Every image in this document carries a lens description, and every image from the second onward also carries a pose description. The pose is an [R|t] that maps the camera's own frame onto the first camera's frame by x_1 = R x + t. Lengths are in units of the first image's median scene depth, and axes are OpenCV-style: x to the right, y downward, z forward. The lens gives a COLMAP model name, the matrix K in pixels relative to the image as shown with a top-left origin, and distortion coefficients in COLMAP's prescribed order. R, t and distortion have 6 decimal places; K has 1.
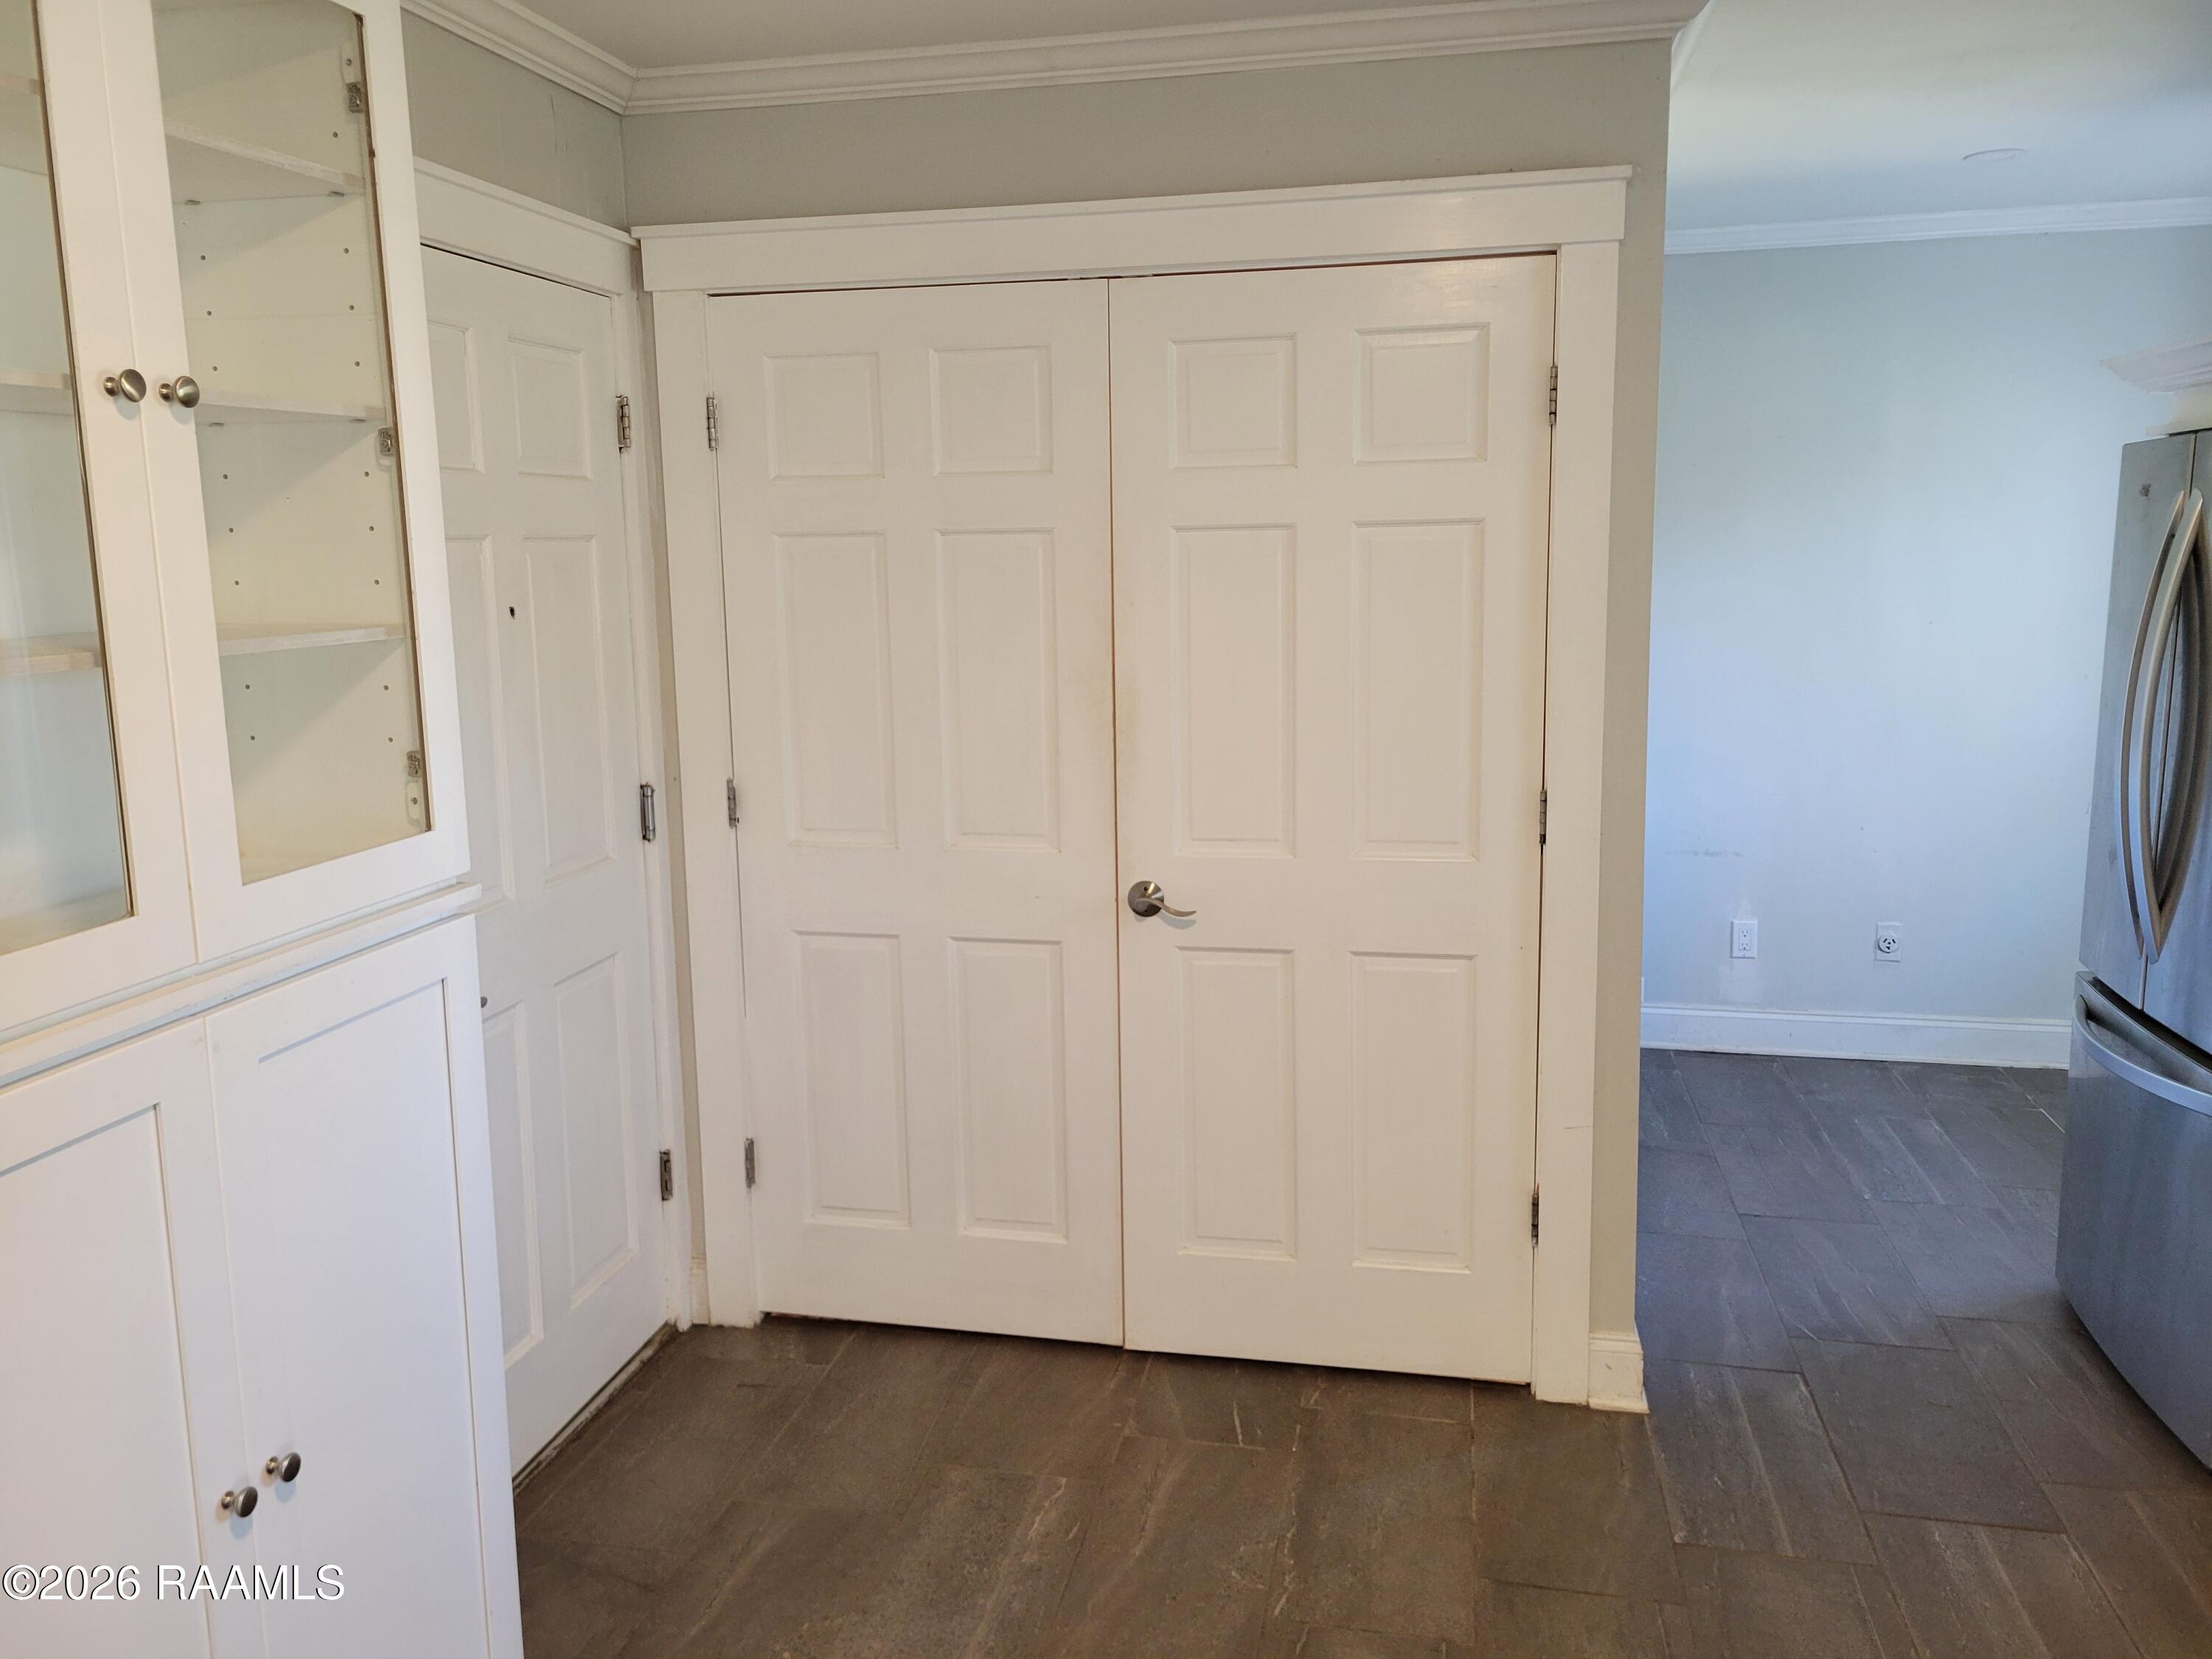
lens RADIAL K [[1674.0, 0, 1102.1], [0, 1674.0, 794.9], [0, 0, 1]] dist [0.071888, -0.089107]
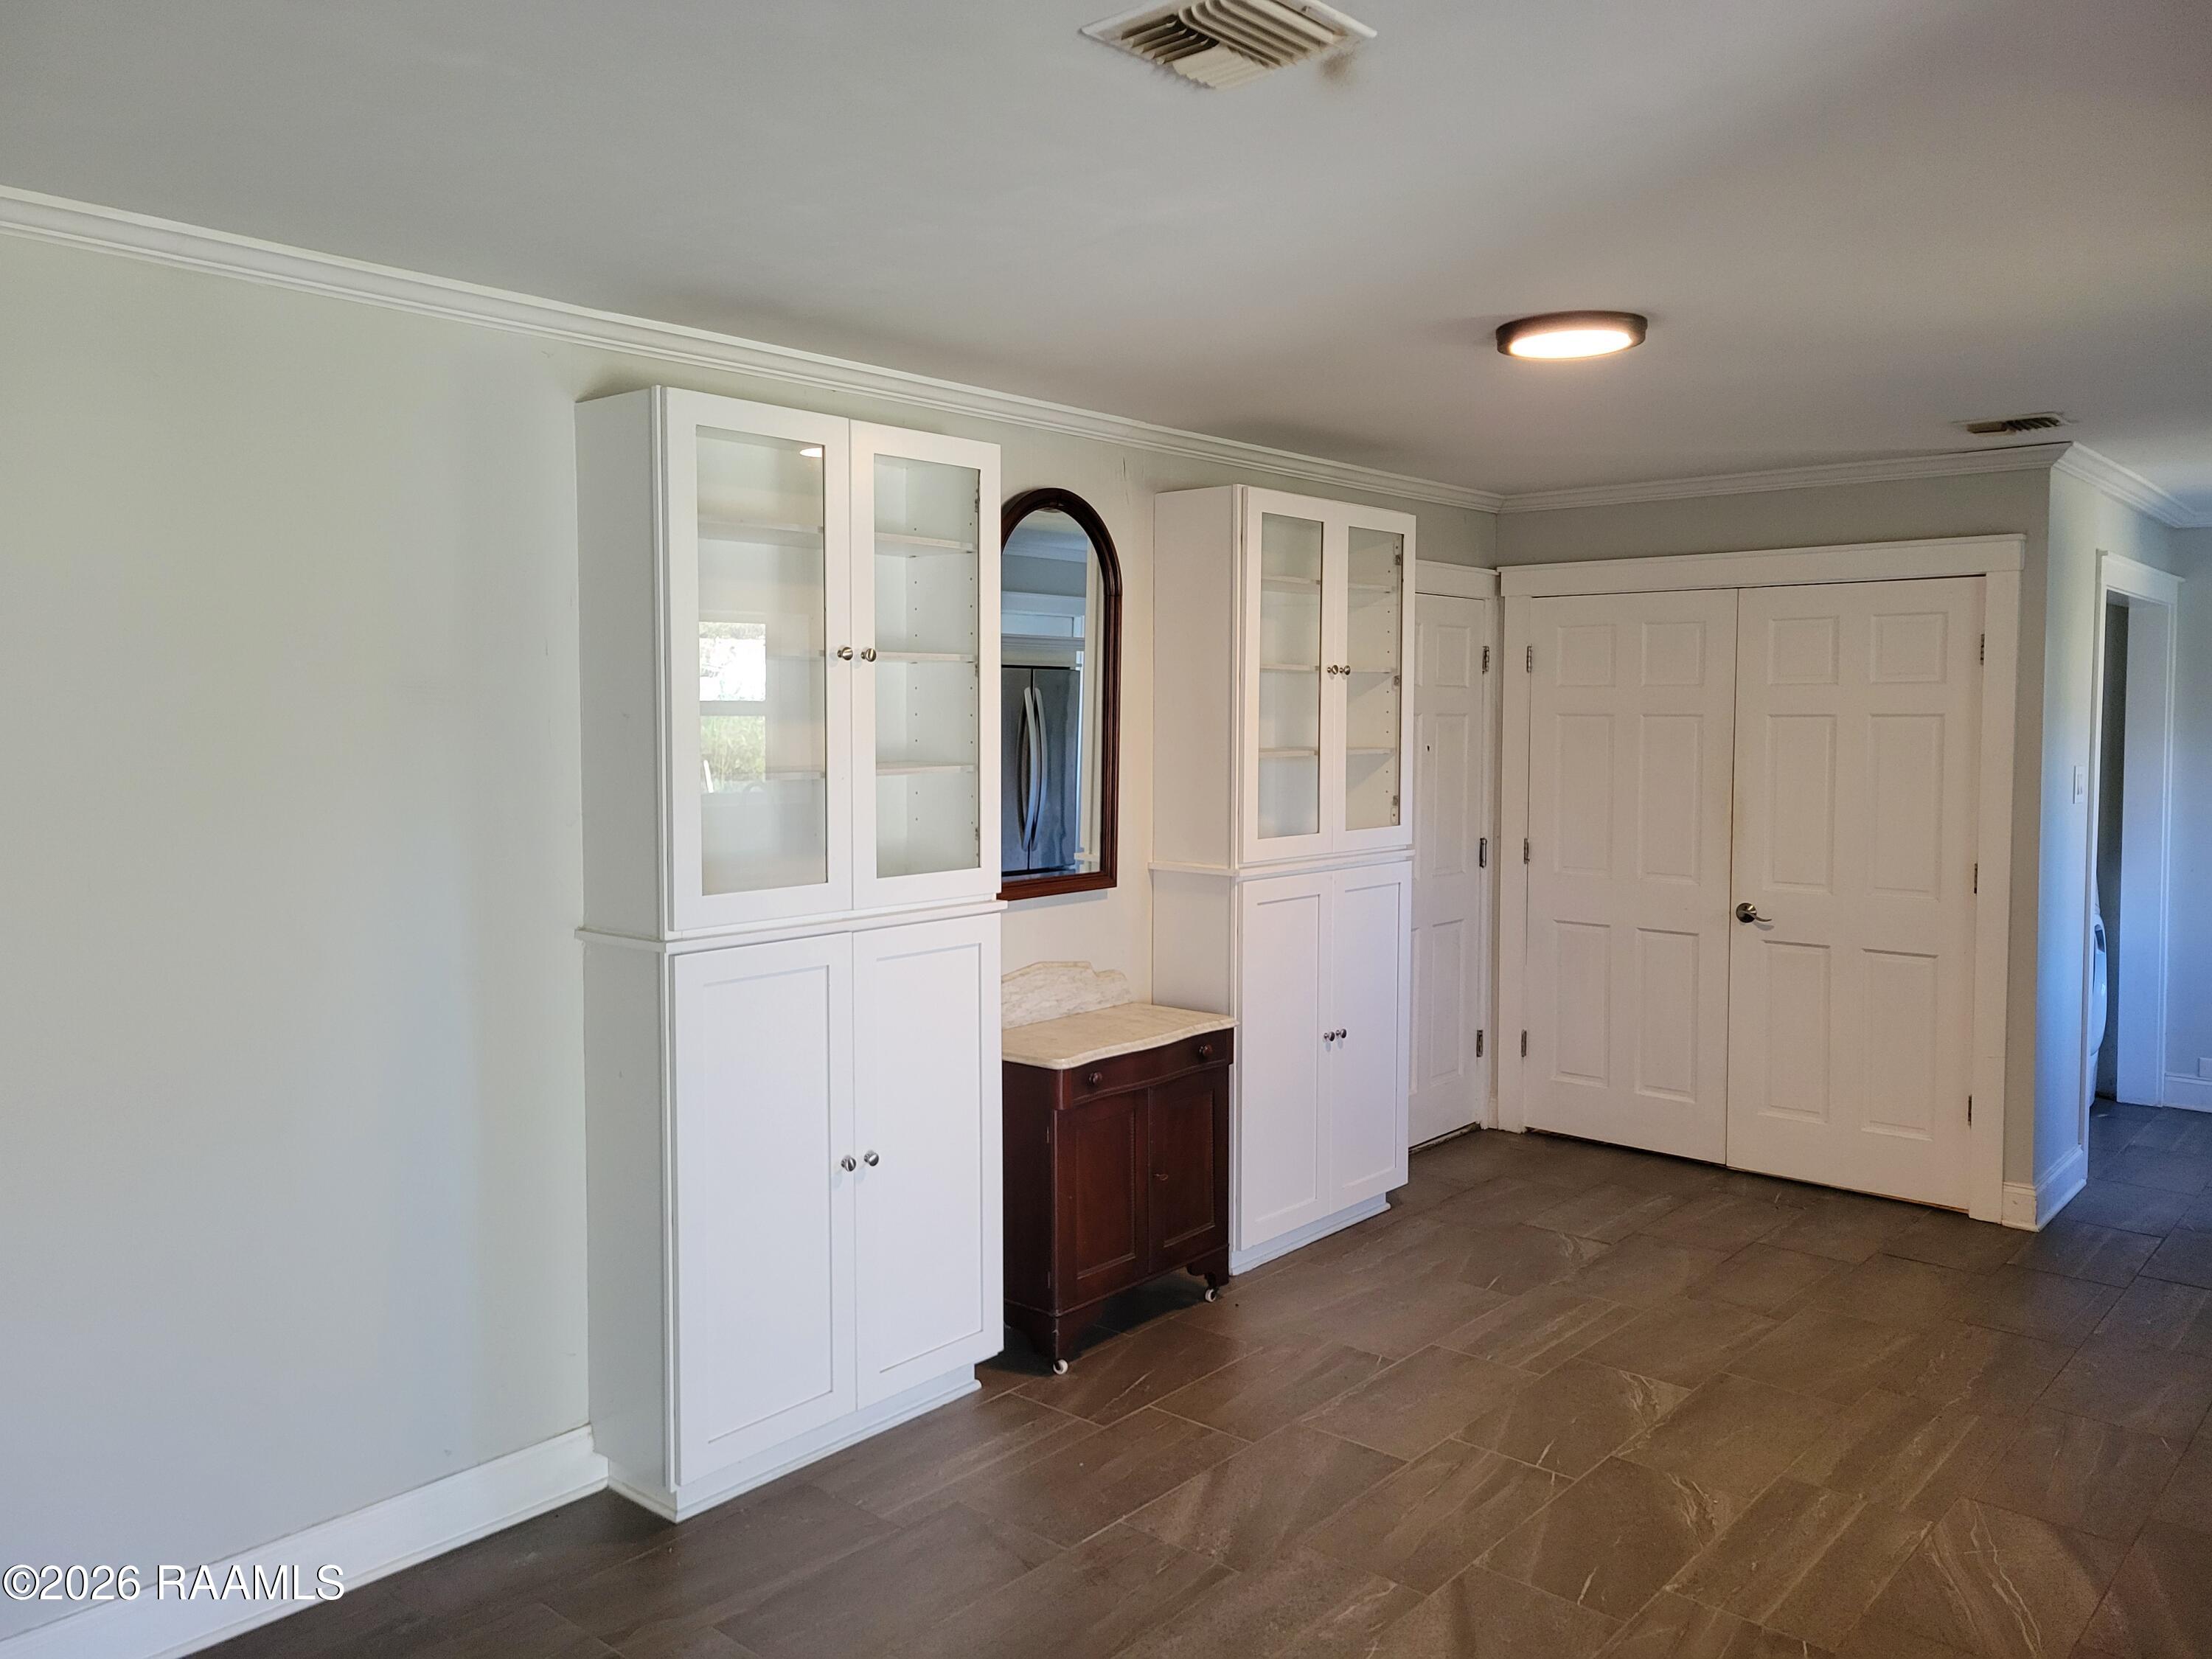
lens RADIAL K [[1674.0, 0, 1102.1], [0, 1674.0, 794.9], [0, 0, 1]] dist [0.071888, -0.089107]
pose [[0.878090, 0.043719, -0.476495, 0.287815], [-0.089704, 0.993202, -0.074180, 0.136733], [0.470013, 0.107880, 0.876042, -0.992649]]
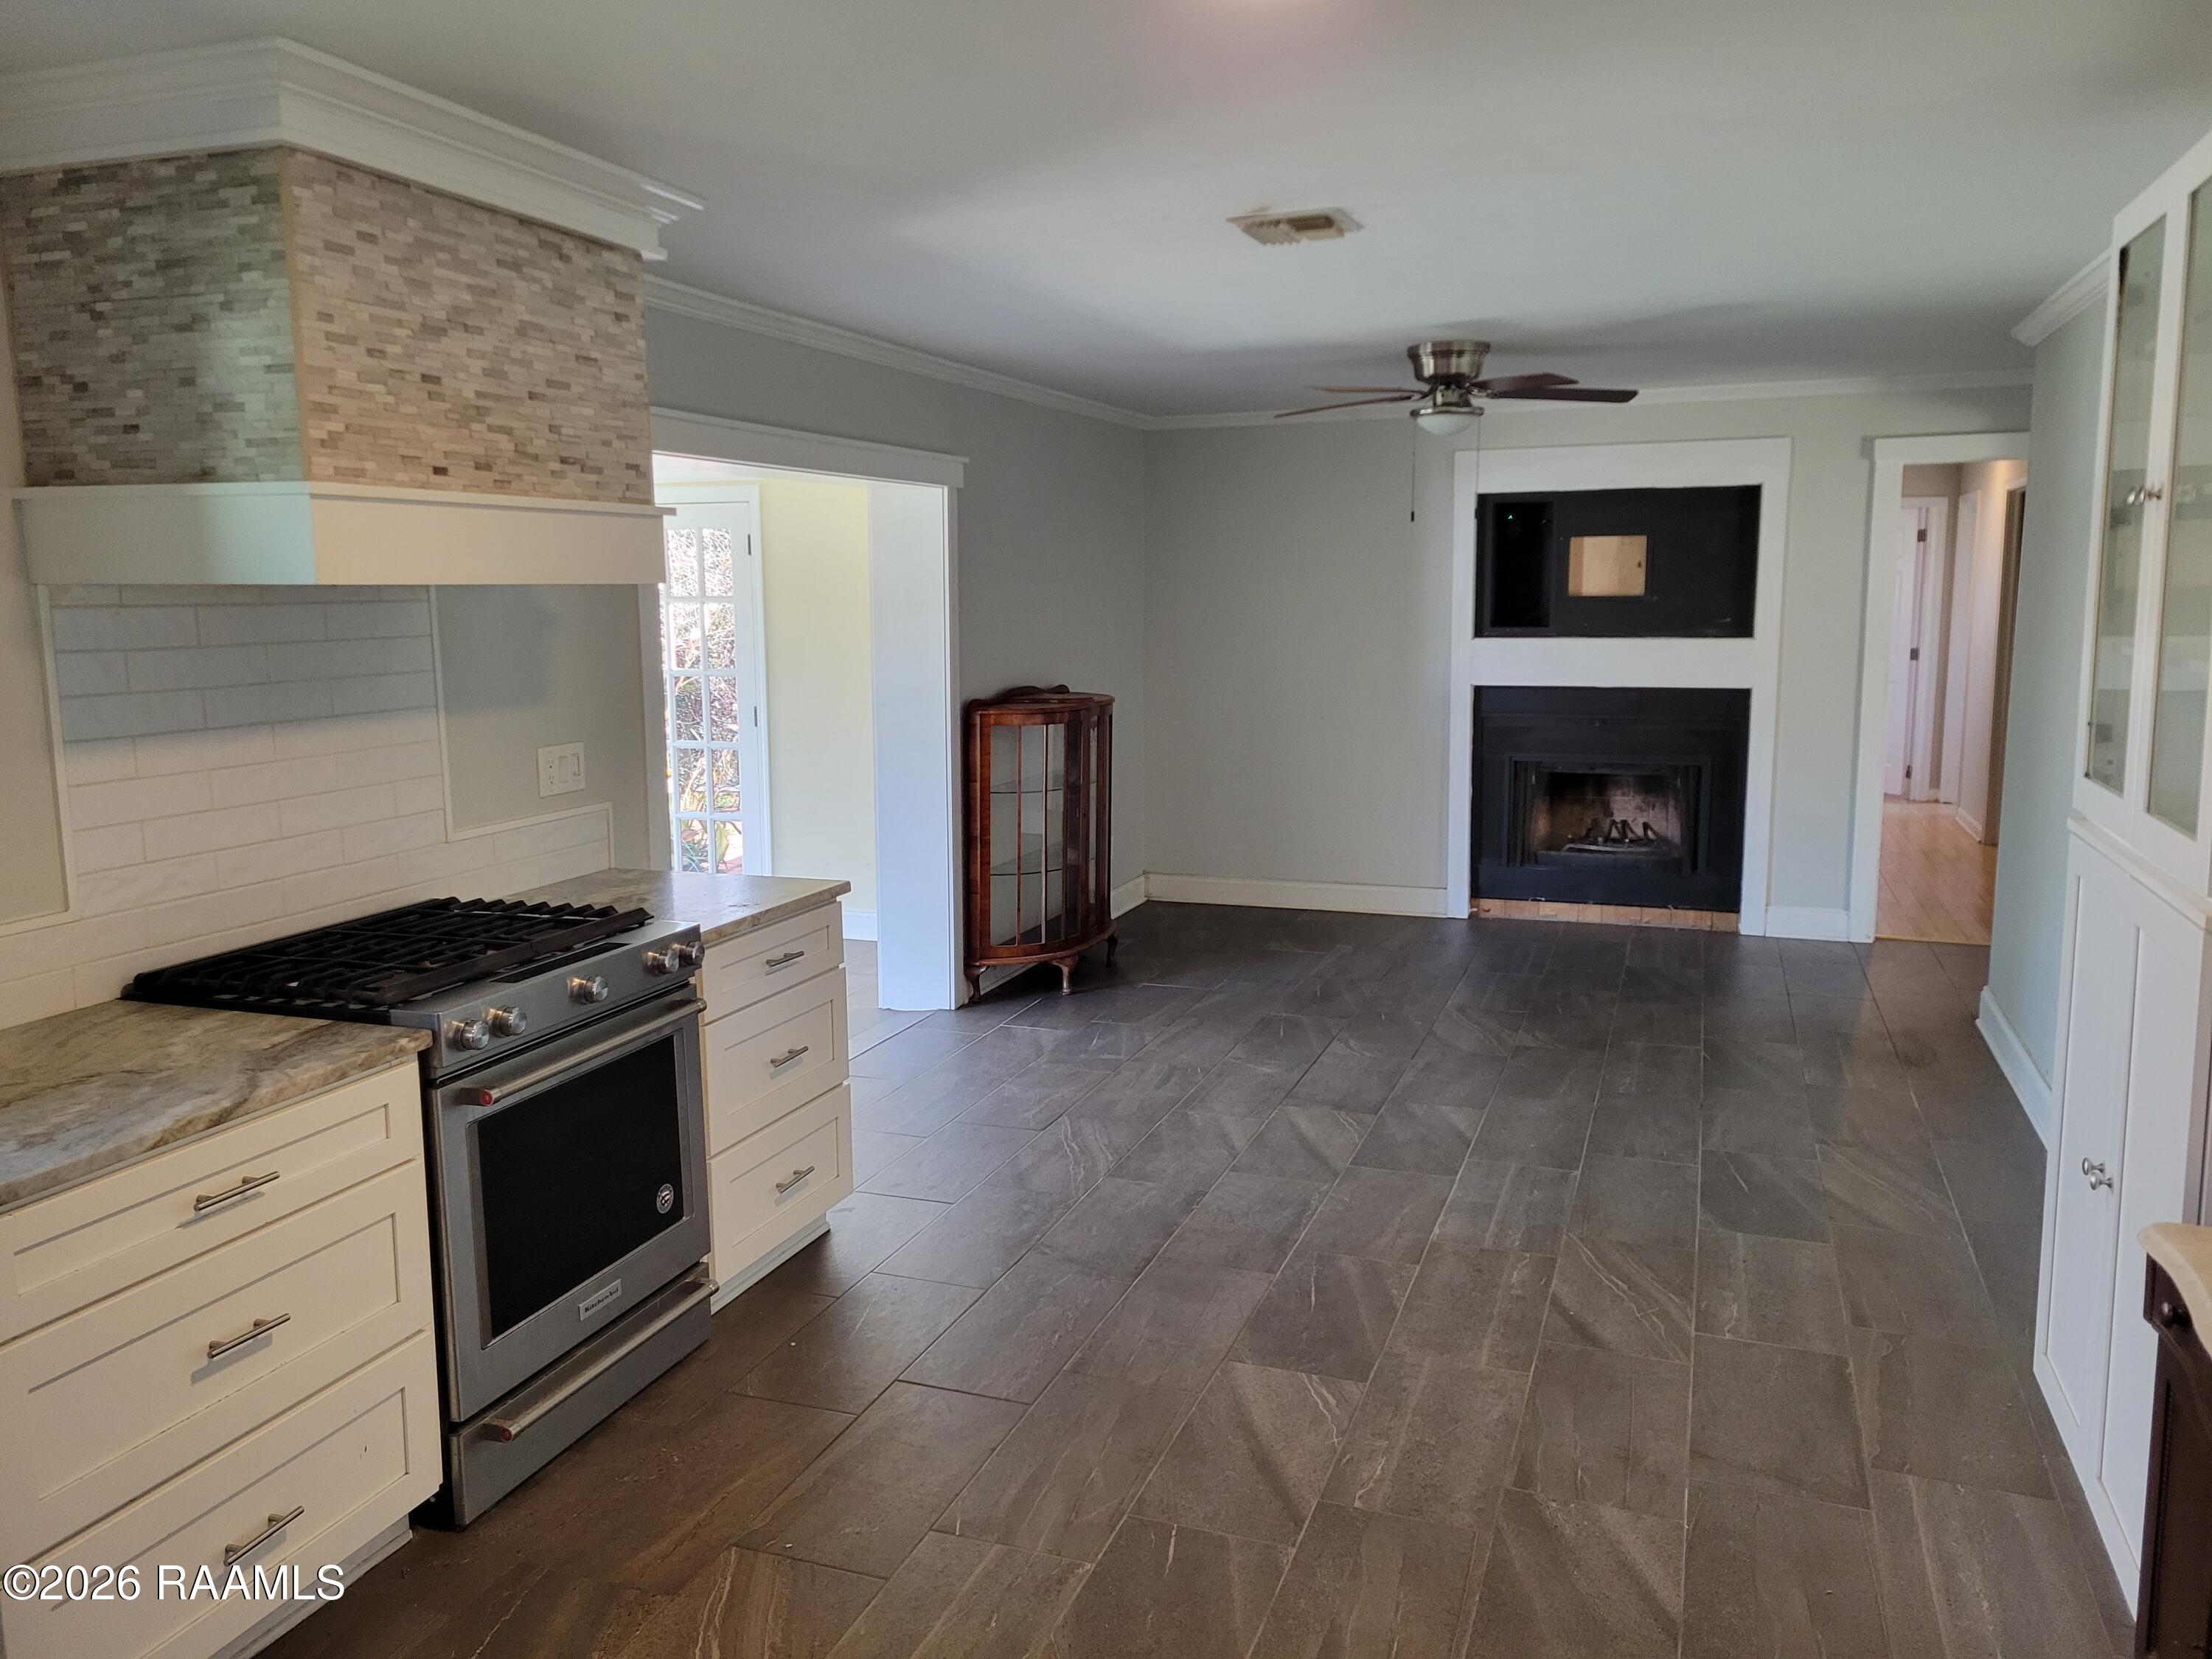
lens RADIAL K [[1643.9, 0, 1075.8], [0, 1643.9, 773.9], [0, 0, 1]] dist [0.066204, -0.034265]
pose [[-0.987061, 0.009349, 0.160075, -0.016988], [0.051687, 0.963564, 0.262438, -0.144209], [-0.151789, 0.267316, -0.951579, 0.835837]]
